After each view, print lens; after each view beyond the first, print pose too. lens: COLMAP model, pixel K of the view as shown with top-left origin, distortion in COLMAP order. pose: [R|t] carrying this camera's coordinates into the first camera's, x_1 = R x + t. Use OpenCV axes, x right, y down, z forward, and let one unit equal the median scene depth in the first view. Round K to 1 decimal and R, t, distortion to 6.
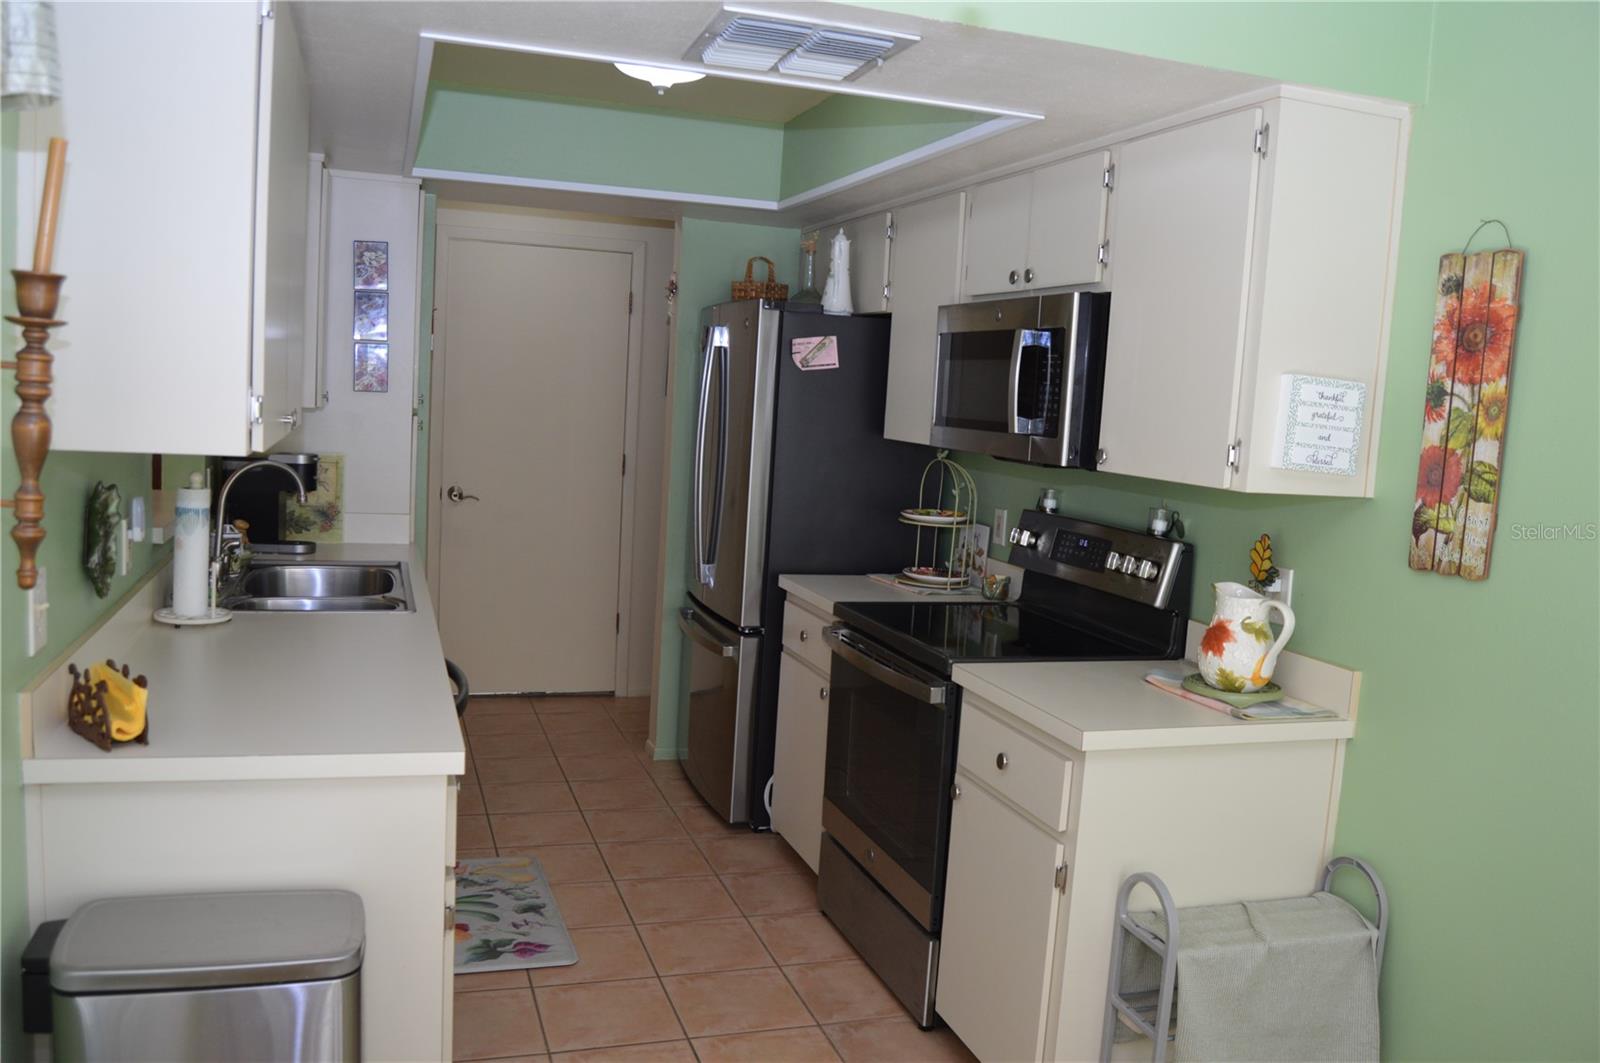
lens RADIAL K [[1277.0, 0, 798.3], [0, 1277.0, 529.8], [0, 0, 1]] dist [-0.095216, 0.043039]
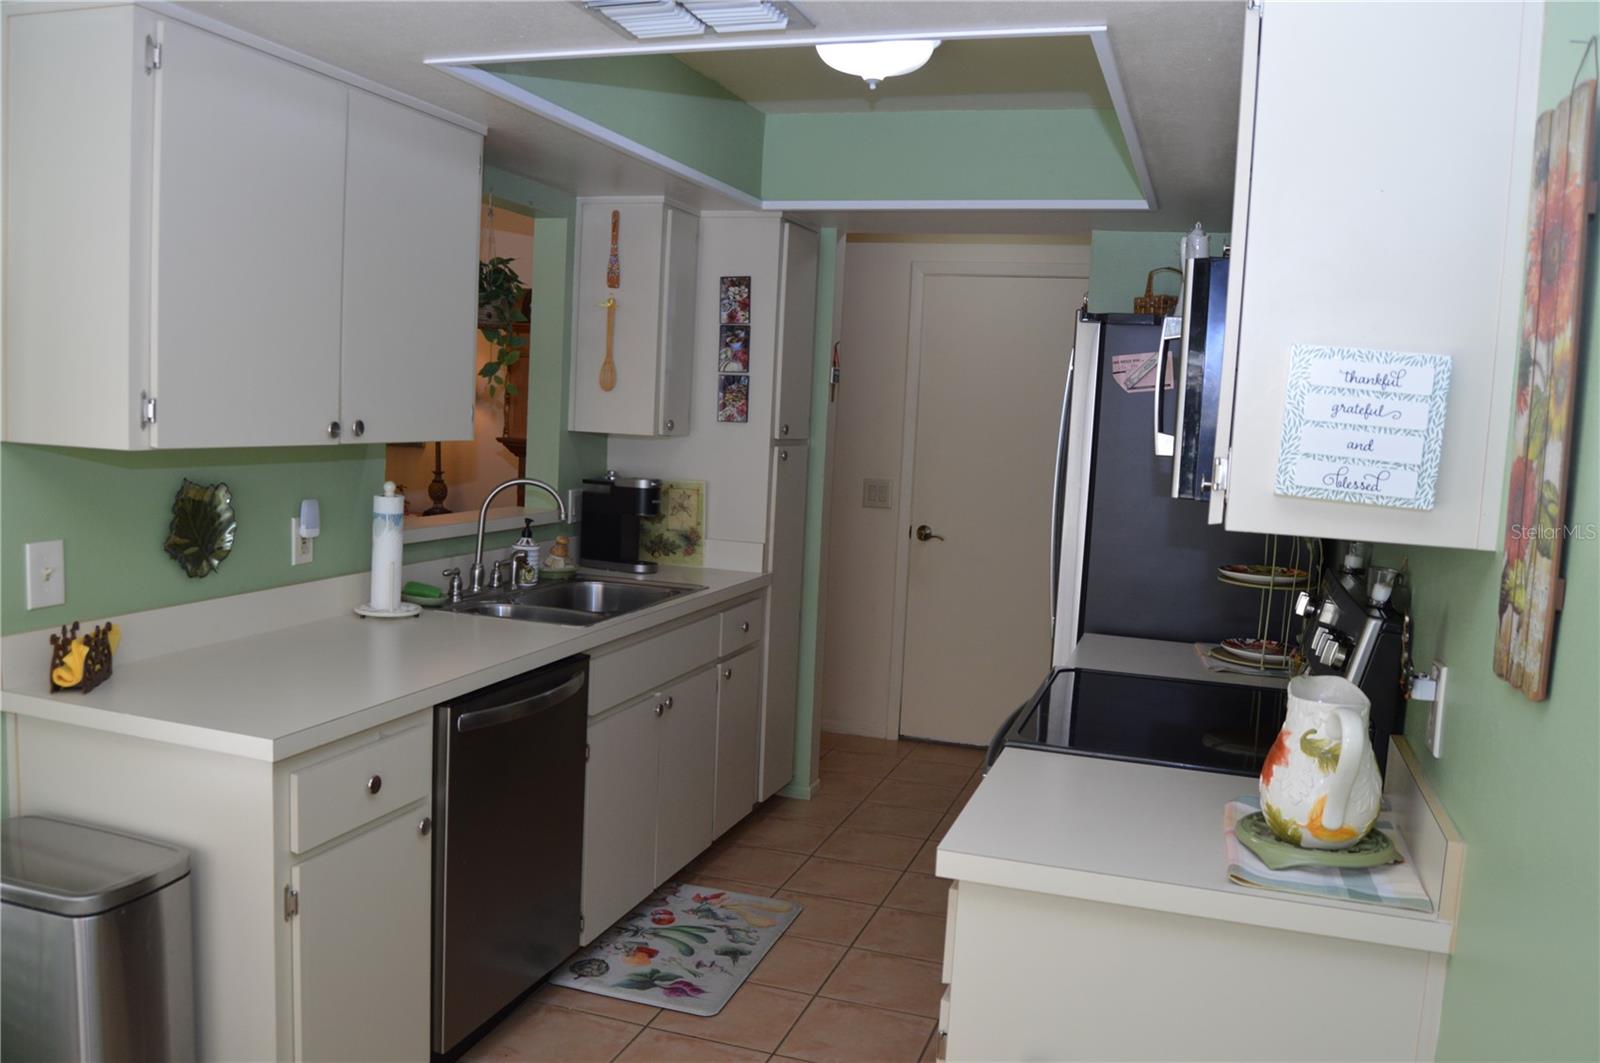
lens RADIAL K [[1277.0, 0, 794.3], [0, 1277.0, 530.3], [0, 0, 1]] dist [-0.095216, 0.043039]
pose [[0.799463, 0.038558, -0.599476, 0.406608], [-0.066549, 0.997480, -0.024593, 0.000835], [0.597017, 0.059556, 0.800015, 0.252309]]
